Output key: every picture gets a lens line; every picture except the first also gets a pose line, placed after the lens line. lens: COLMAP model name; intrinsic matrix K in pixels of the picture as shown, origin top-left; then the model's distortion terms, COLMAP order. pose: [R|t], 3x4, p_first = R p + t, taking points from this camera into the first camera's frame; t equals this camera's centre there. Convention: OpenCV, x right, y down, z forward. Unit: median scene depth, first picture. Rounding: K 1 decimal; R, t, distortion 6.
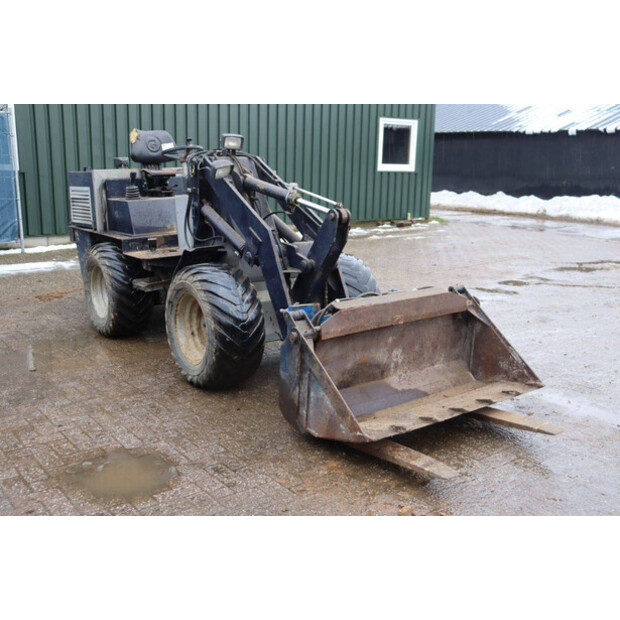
lens RADIAL K [[657.1, 0, 310.0], [0, 657.1, 310.0], [0, 0, 1]] dist [-0.020952, -0.007374]
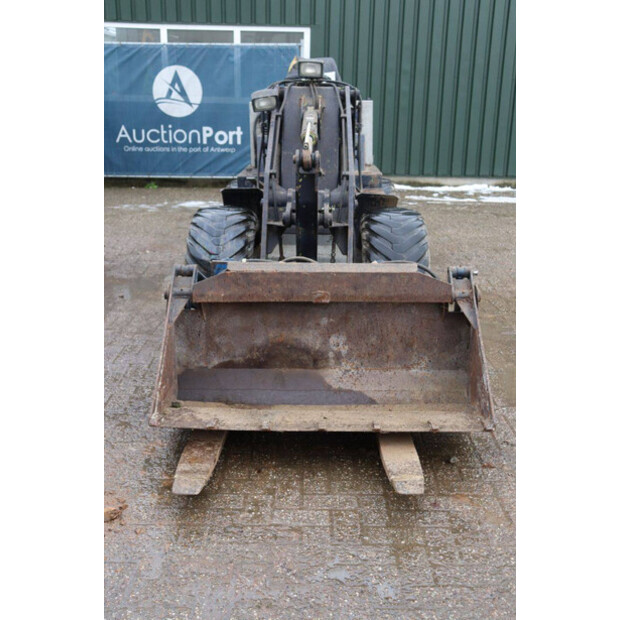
lens RADIAL K [[735.1, 0, 310.0], [0, 735.1, 310.0], [0, 0, 1]] dist [0.031090, 0.018562]
pose [[0.802368, 0.166048, -0.573266, 0.597150], [-0.134702, 0.986117, 0.097098, -0.049740], [0.581430, -0.000688, 0.813596, 0.274079]]
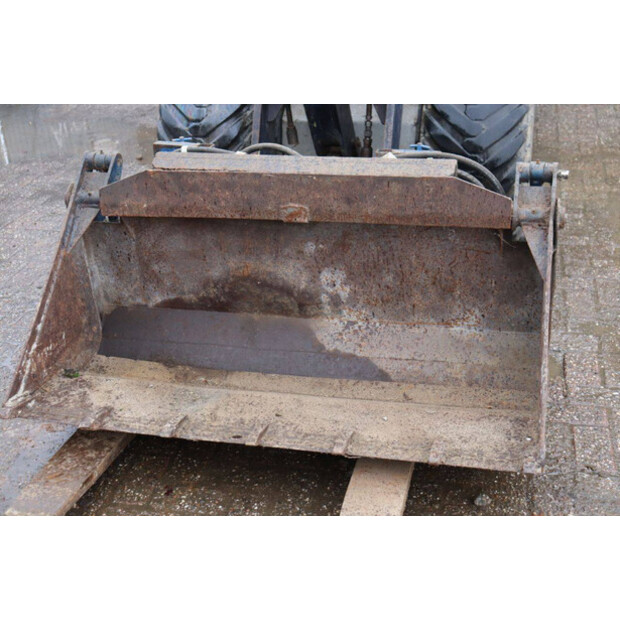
lens RADIAL K [[879.4, 0, 311.2], [0, 879.4, 298.0], [0, 0, 1]] dist [0.088531, 0.036037]
pose [[0.647923, 0.310261, -0.695654, 0.581889], [-0.115371, 0.942721, 0.312998, -0.123288], [0.752918, -0.122540, 0.646605, 0.561117]]
